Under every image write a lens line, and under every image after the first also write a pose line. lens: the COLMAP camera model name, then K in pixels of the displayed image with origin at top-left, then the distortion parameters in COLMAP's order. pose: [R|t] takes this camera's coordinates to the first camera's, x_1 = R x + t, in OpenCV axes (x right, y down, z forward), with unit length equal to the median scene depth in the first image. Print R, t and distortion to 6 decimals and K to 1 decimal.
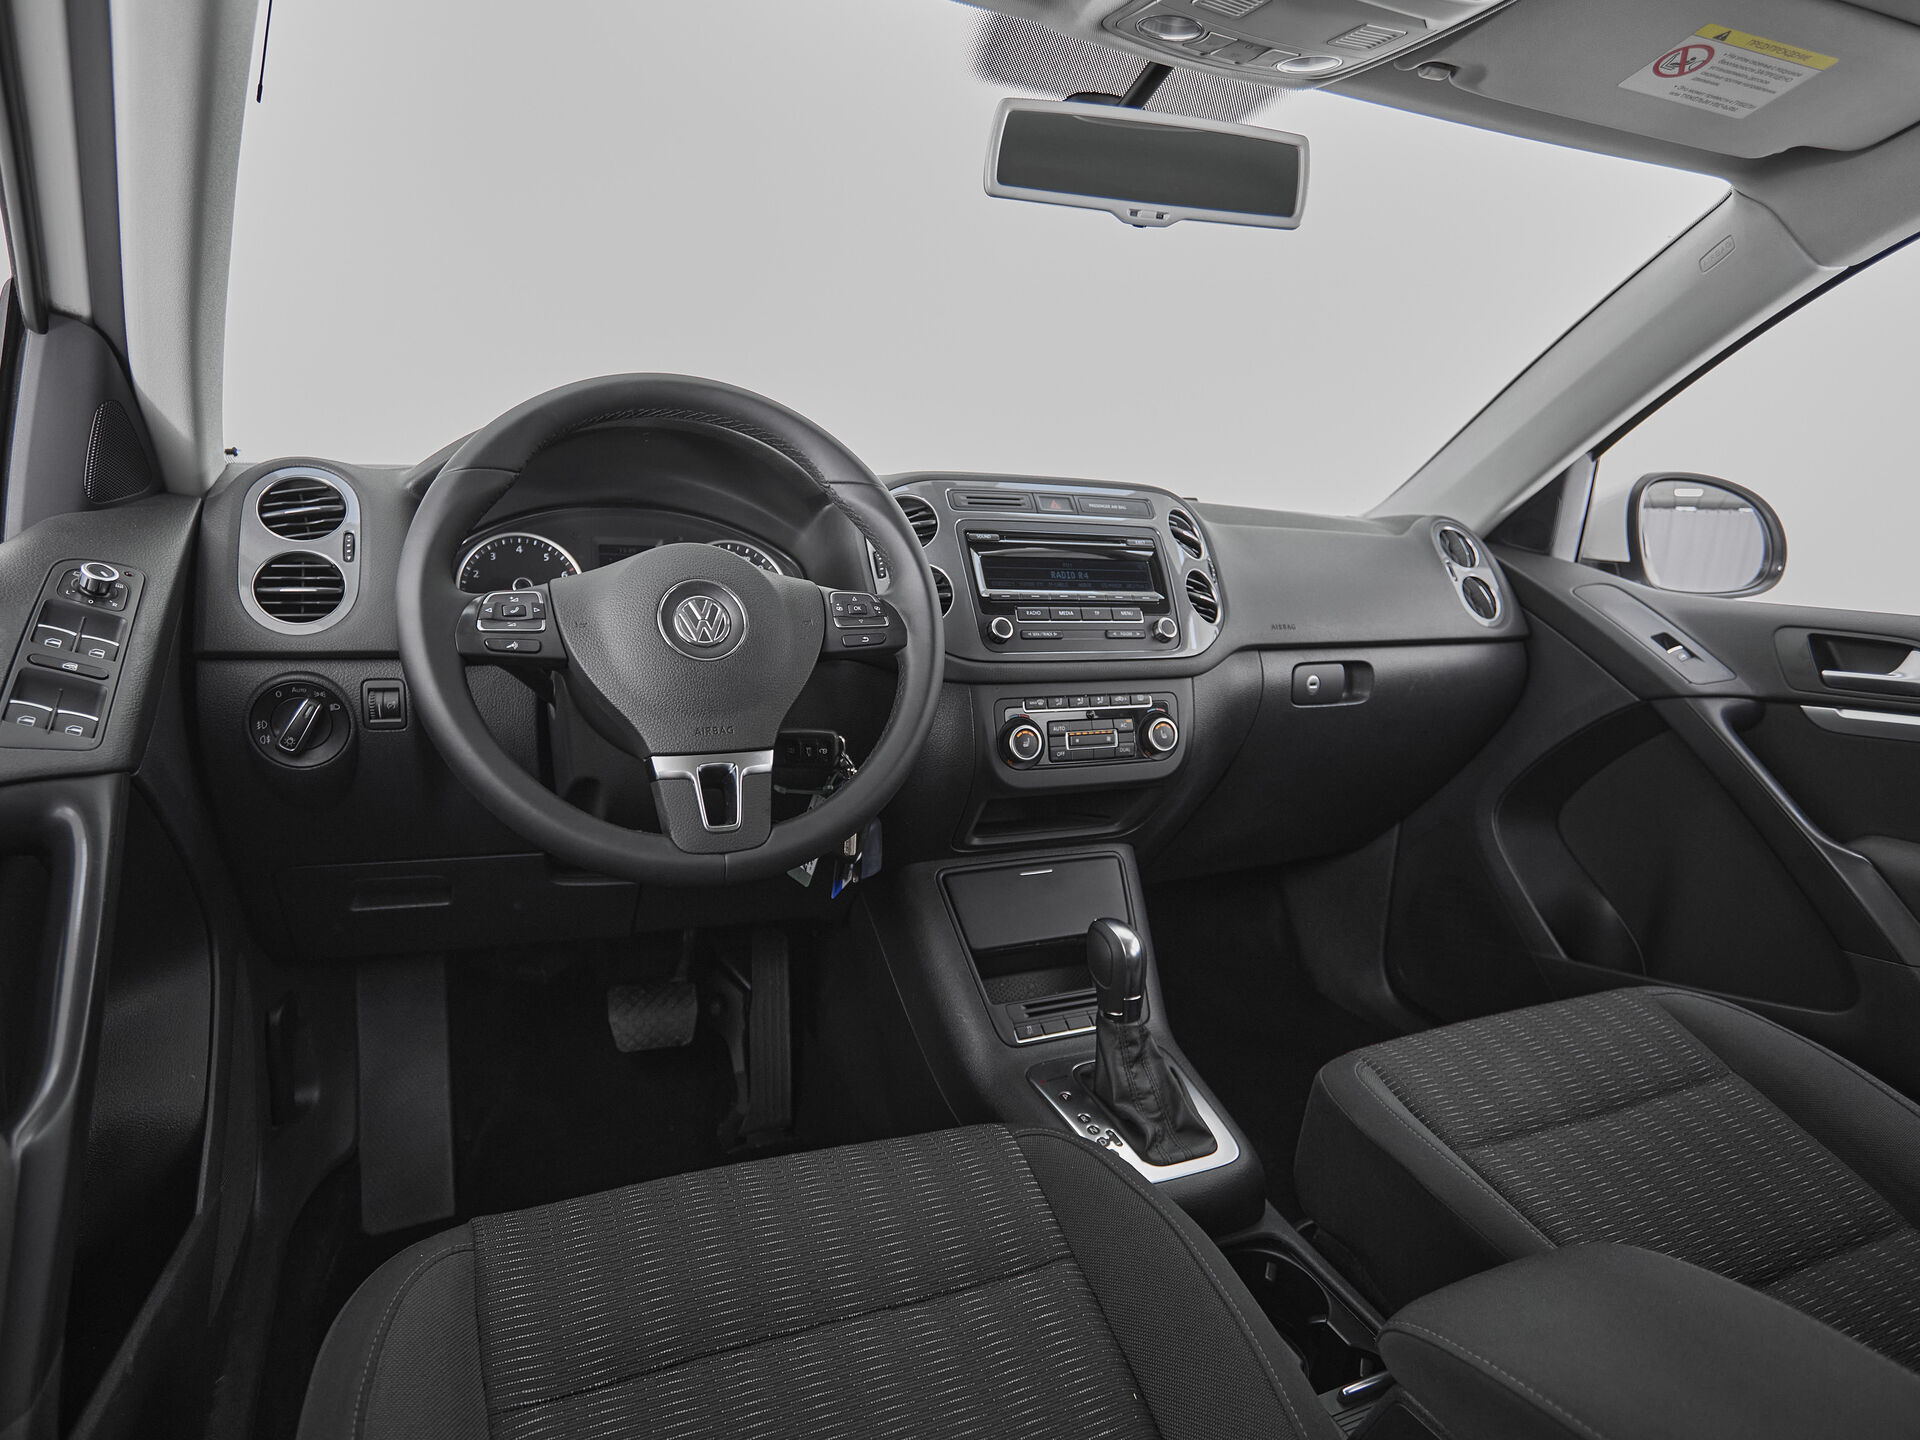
lens RADIAL K [[1081.2, 0, 929.5], [0, 1081.2, 735.4], [0, 0, 1]] dist [-0.000641, -0.002515]
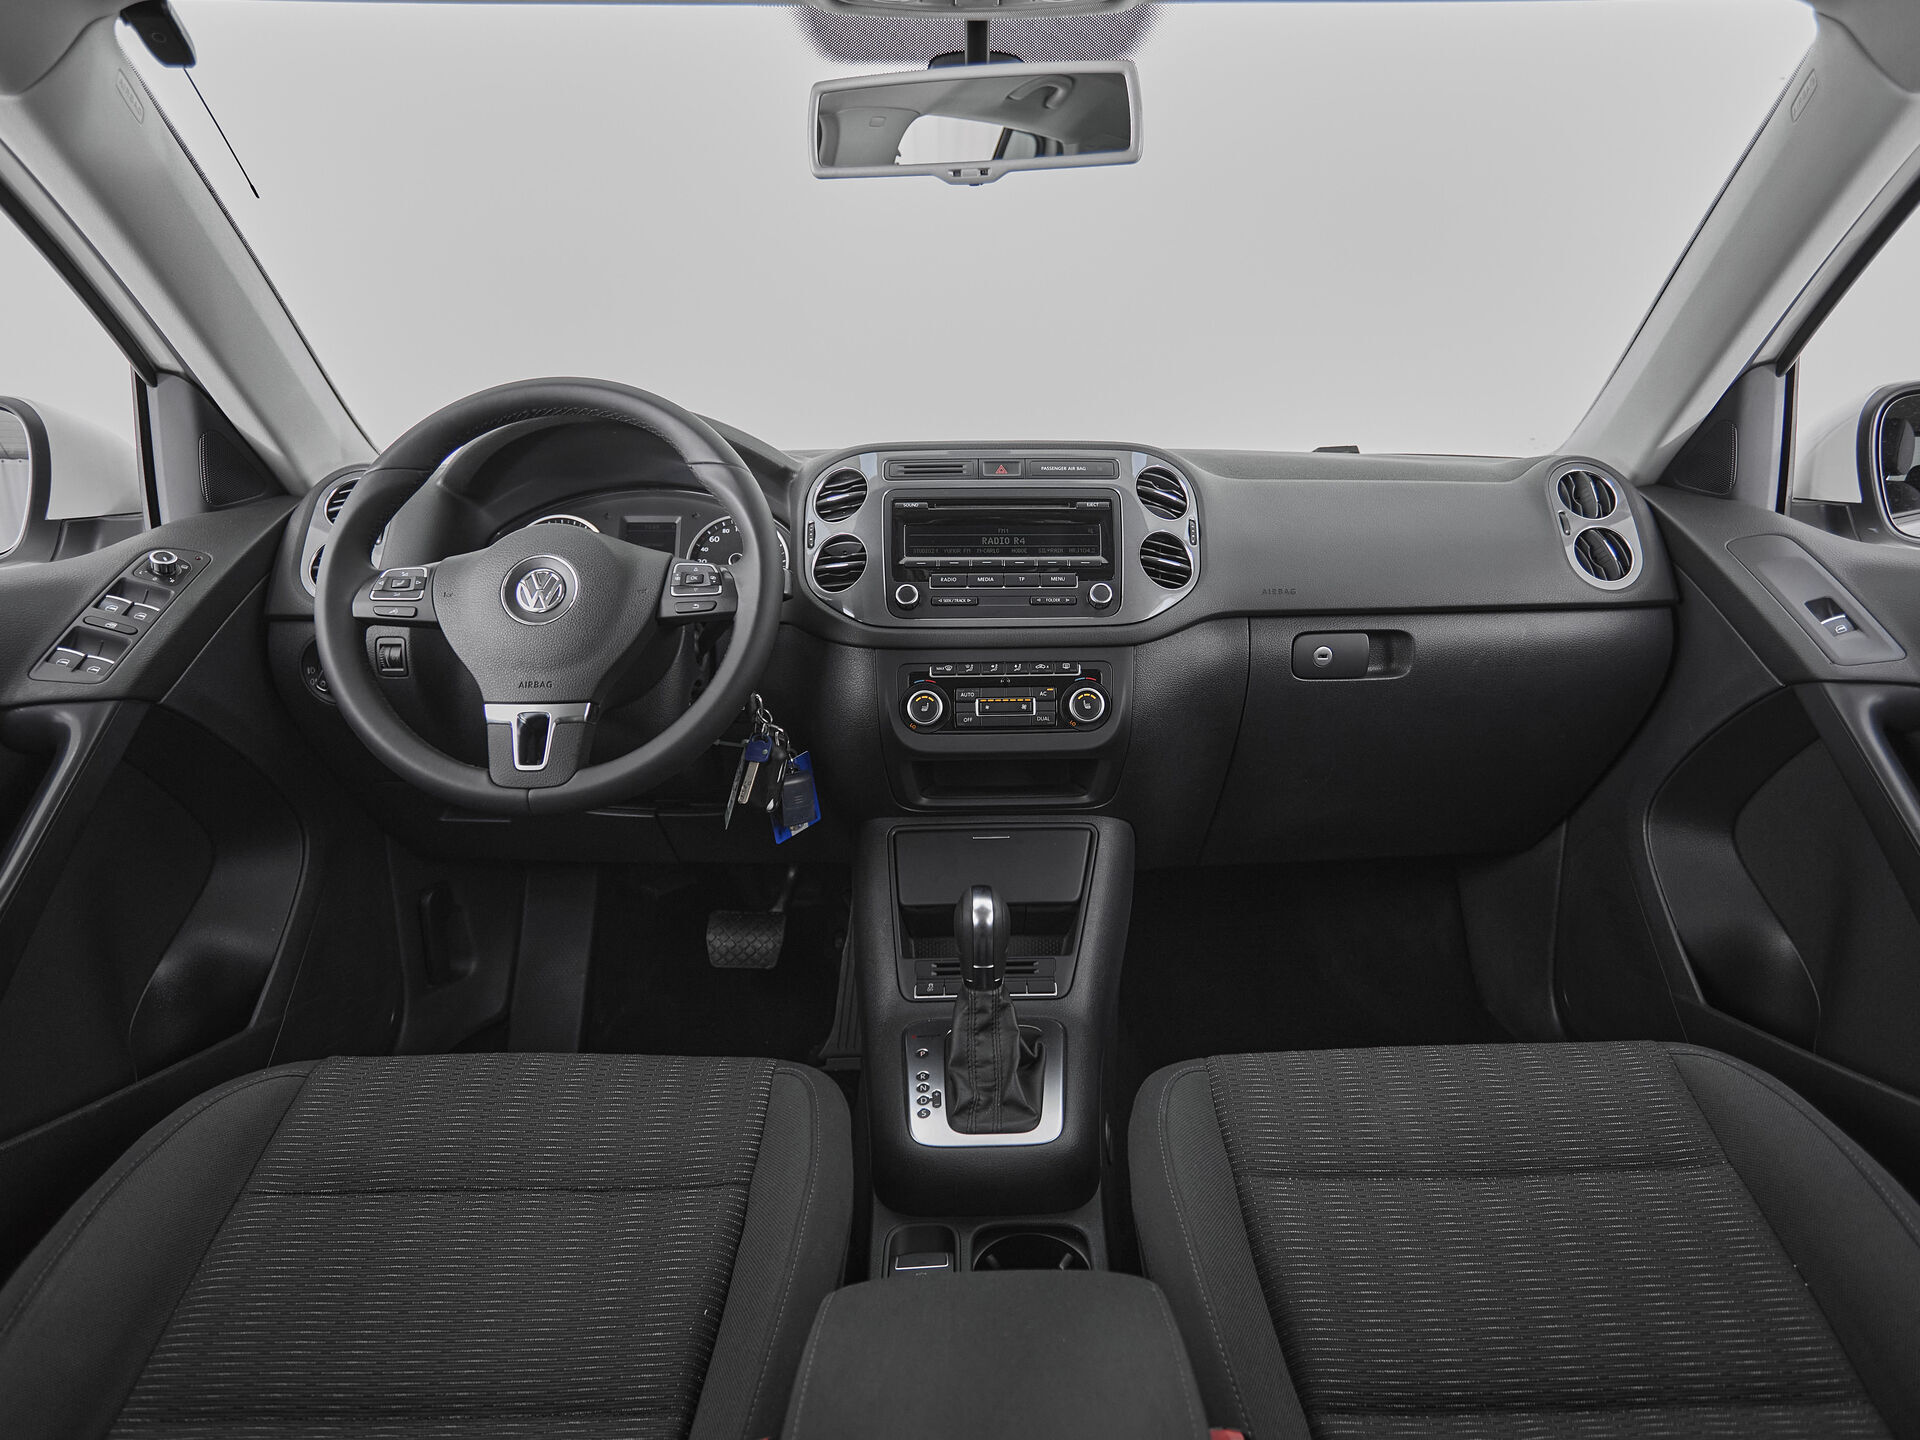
lens RADIAL K [[1081.2, 0, 986.2], [0, 1081.2, 726.0], [0, 0, 1]] dist [-0.000641, -0.002515]
pose [[0.922763, 0.043614, -0.382891, 0.550909], [-0.033856, 0.998908, 0.032190, -0.010760], [0.383877, -0.016741, 0.923232, 0.081404]]
